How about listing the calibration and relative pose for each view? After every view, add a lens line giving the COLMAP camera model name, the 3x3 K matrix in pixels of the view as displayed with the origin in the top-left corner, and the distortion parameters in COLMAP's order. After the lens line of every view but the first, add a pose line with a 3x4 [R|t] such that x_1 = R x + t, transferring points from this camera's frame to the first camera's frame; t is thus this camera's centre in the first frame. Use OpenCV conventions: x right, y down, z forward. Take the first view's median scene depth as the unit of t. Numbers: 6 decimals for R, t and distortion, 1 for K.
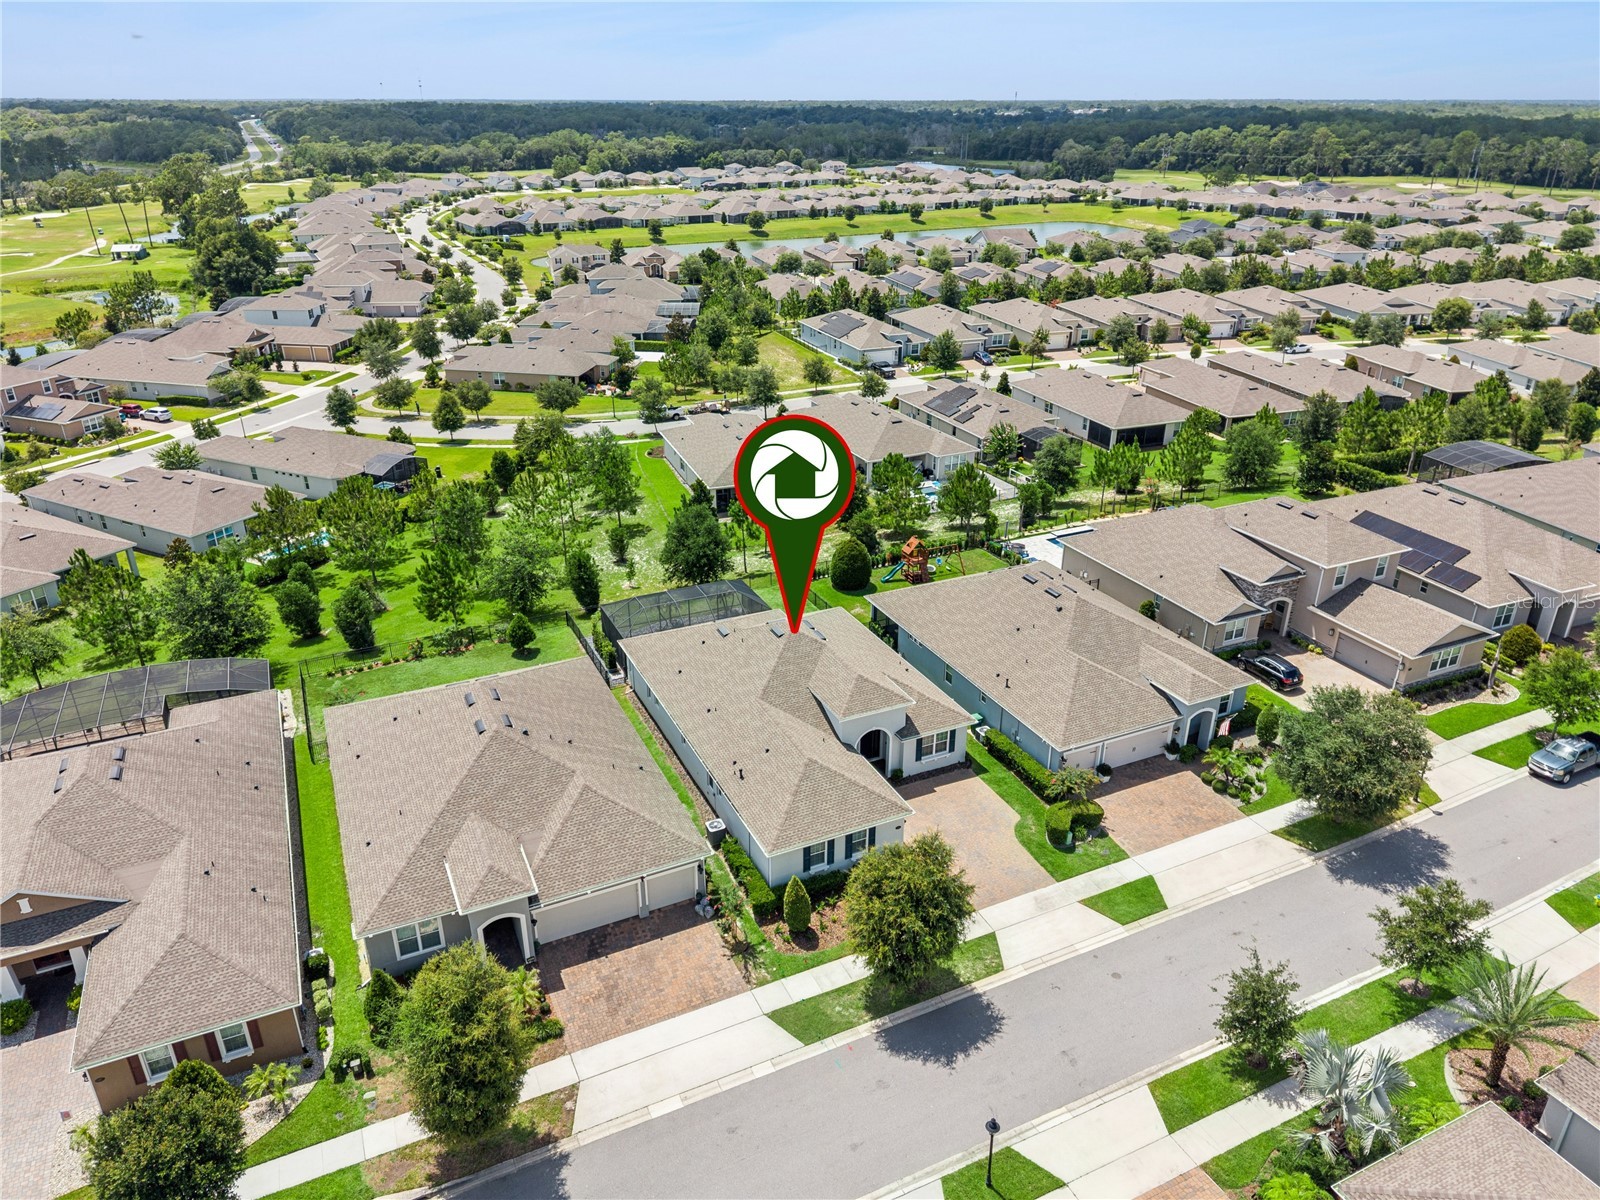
lens RADIAL K [[1100.8, 0, 800.0], [0, 1100.8, 600.0], [0, 0, 1]] dist [0.019733, -0.020771]
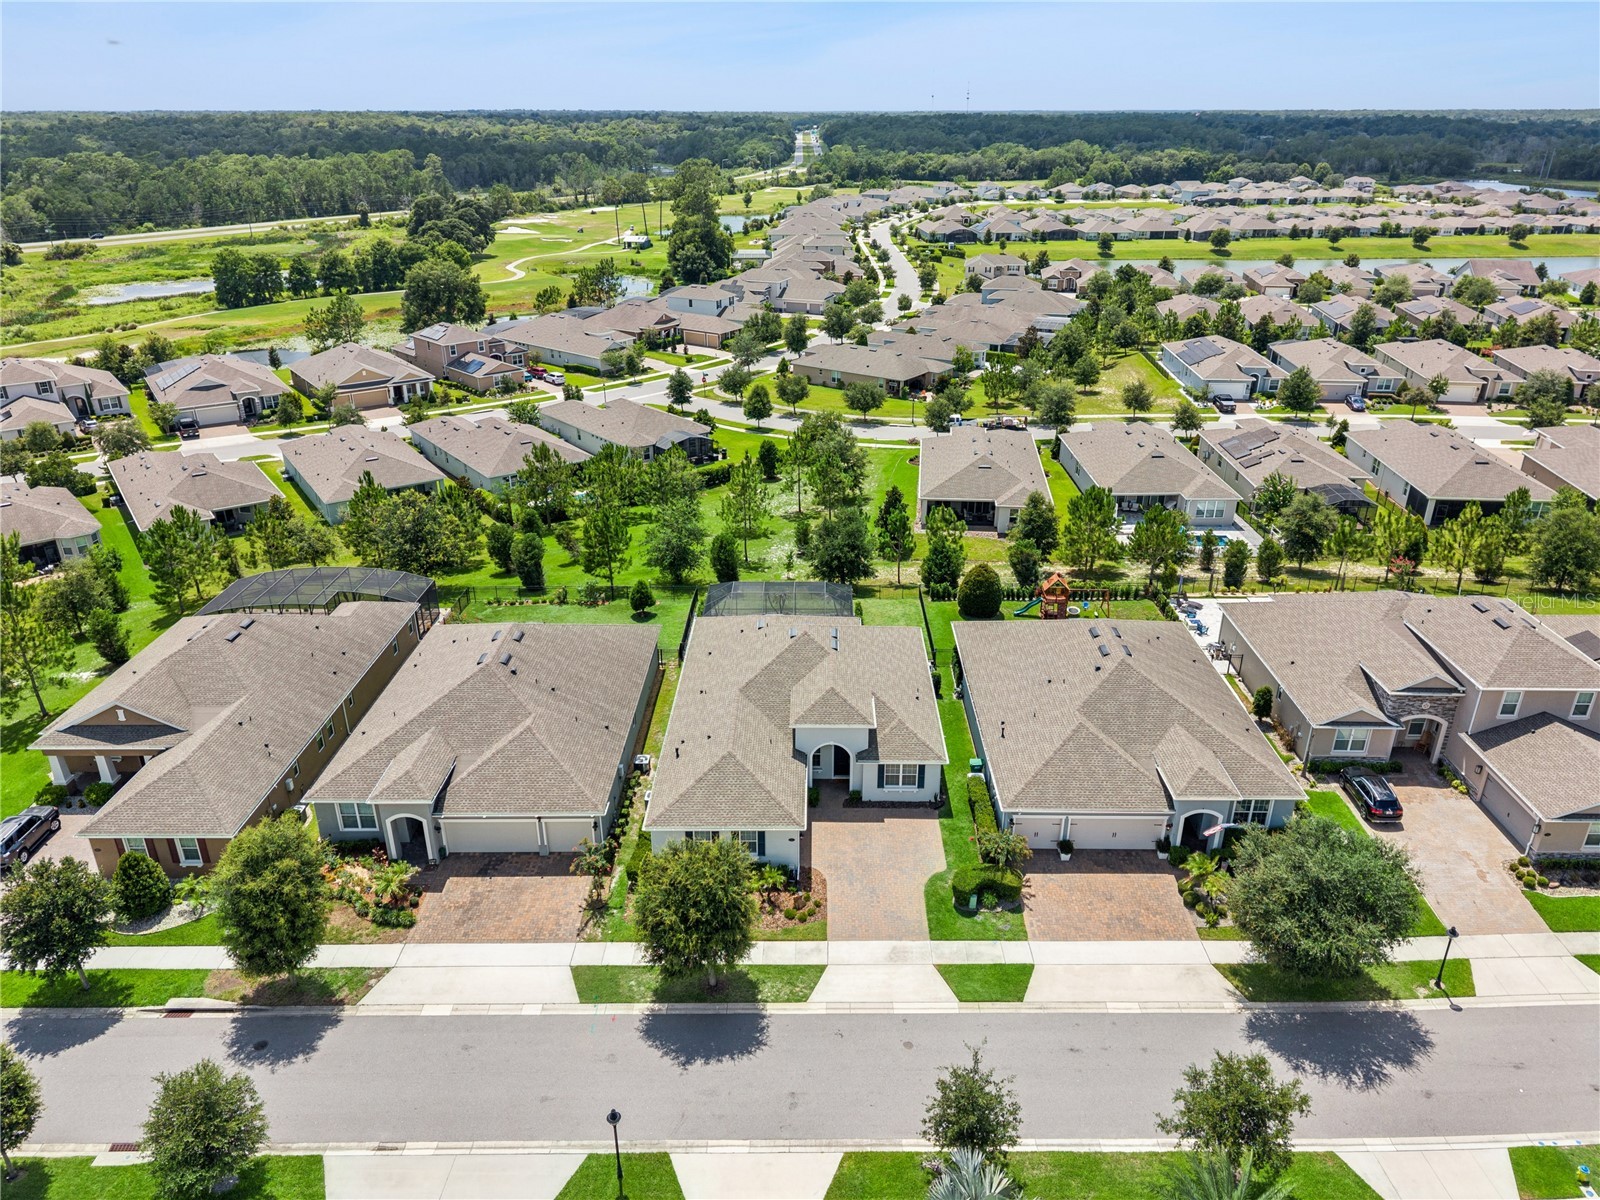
lens RADIAL K [[1108.0, 0, 800.0], [0, 1108.0, 600.0], [0, 0, 1]] dist [0.030265, -0.030557]
pose [[0.900180, 0.174008, -0.399246, 0.166510], [-0.178492, 0.983591, 0.026245, -0.012332], [0.397261, 0.047637, 0.916468, 0.027186]]
